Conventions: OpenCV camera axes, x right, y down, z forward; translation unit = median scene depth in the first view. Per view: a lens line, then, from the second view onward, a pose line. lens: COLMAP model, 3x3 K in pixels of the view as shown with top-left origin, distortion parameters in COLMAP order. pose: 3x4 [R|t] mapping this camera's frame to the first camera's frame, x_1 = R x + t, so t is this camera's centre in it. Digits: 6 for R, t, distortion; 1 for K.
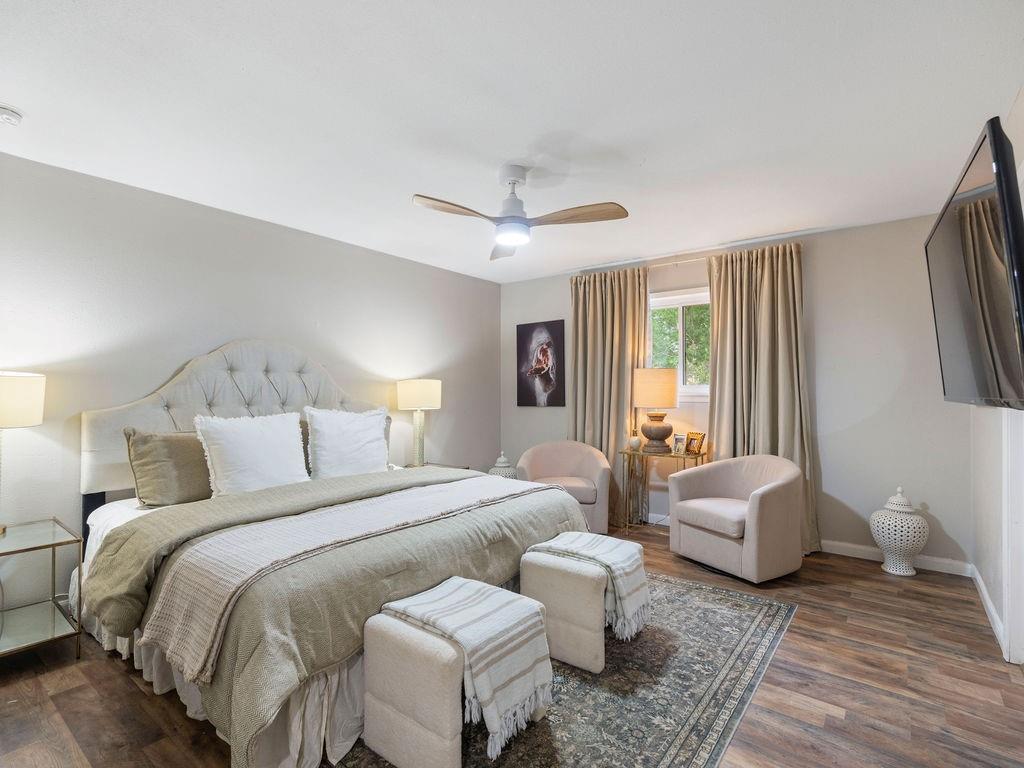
lens RADIAL K [[506.1, 0, 511.2], [0, 506.1, 385.4], [0, 0, 1]] dist [-0.002326, 0.000172]
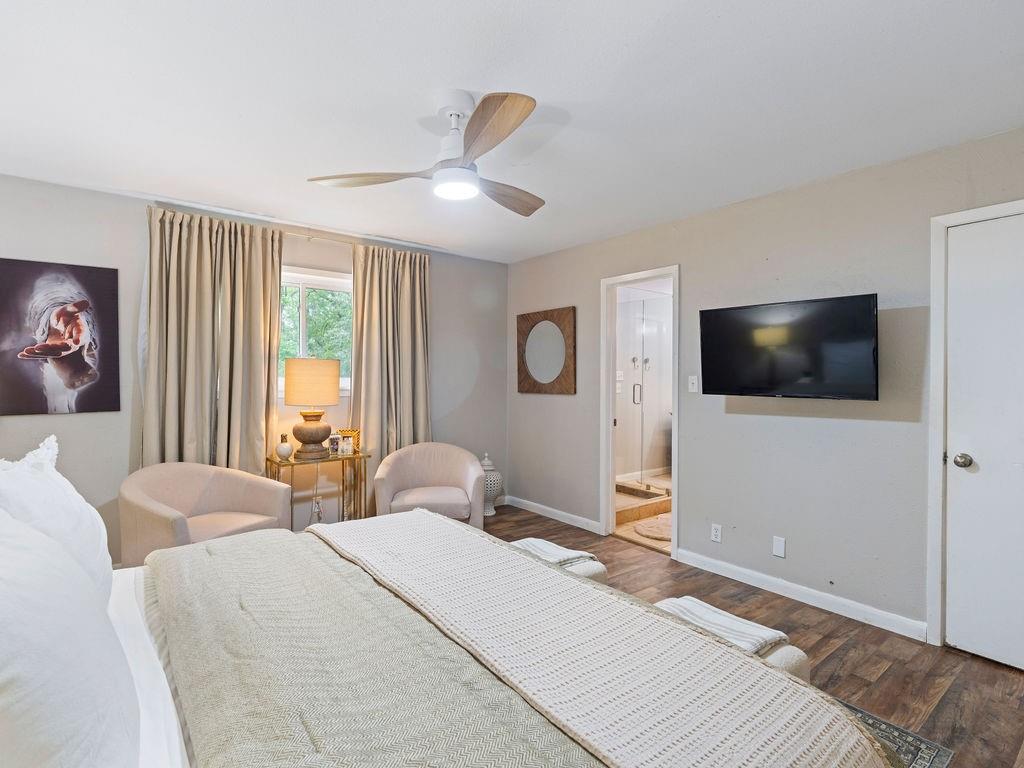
lens RADIAL K [[506.1, 0, 511.2], [0, 506.1, 385.4], [0, 0, 1]] dist [-0.002326, 0.000172]
pose [[0.250455, -0.013370, 0.968036, -0.369216], [-0.015740, 0.999716, 0.017880, -0.008052], [-0.968000, -0.019715, 0.250173, 0.385160]]
